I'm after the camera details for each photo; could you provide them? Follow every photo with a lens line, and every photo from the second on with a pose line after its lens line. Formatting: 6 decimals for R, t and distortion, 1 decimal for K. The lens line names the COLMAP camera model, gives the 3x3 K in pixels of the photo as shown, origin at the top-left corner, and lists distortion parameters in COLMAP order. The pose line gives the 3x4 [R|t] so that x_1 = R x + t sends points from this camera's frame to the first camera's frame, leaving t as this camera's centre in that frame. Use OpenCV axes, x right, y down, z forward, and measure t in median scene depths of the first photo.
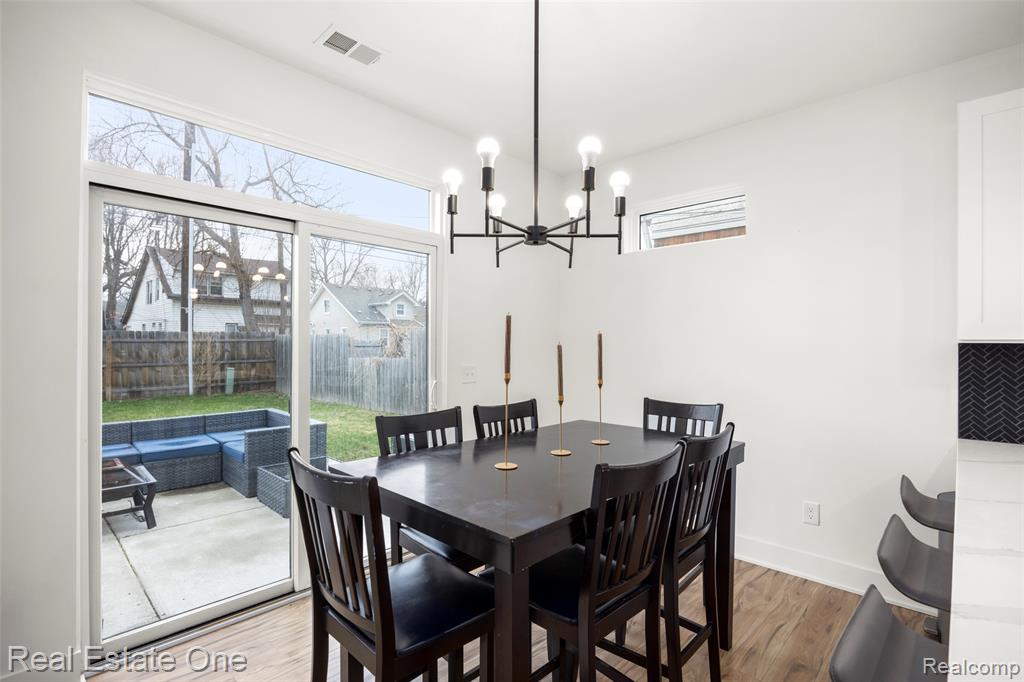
lens RADIAL K [[486.2, 0, 512.5], [0, 486.2, 342.6], [0, 0, 1]] dist [-0.011057, -0.000397]
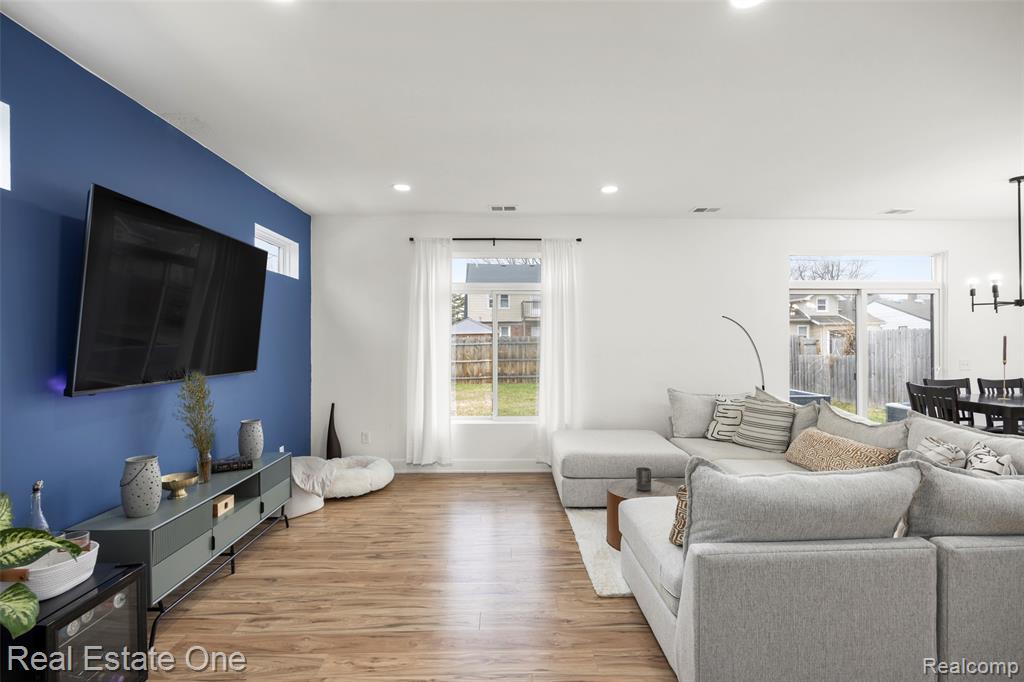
lens RADIAL K [[486.2, 0, 506.0], [0, 486.2, 338.9], [0, 0, 1]] dist [-0.011057, -0.000397]
pose [[0.709780, -0.008600, -0.704371, -0.014793], [0.007554, 0.999961, -0.004597, -0.008789], [0.704383, -0.002057, 0.709817, -0.411579]]
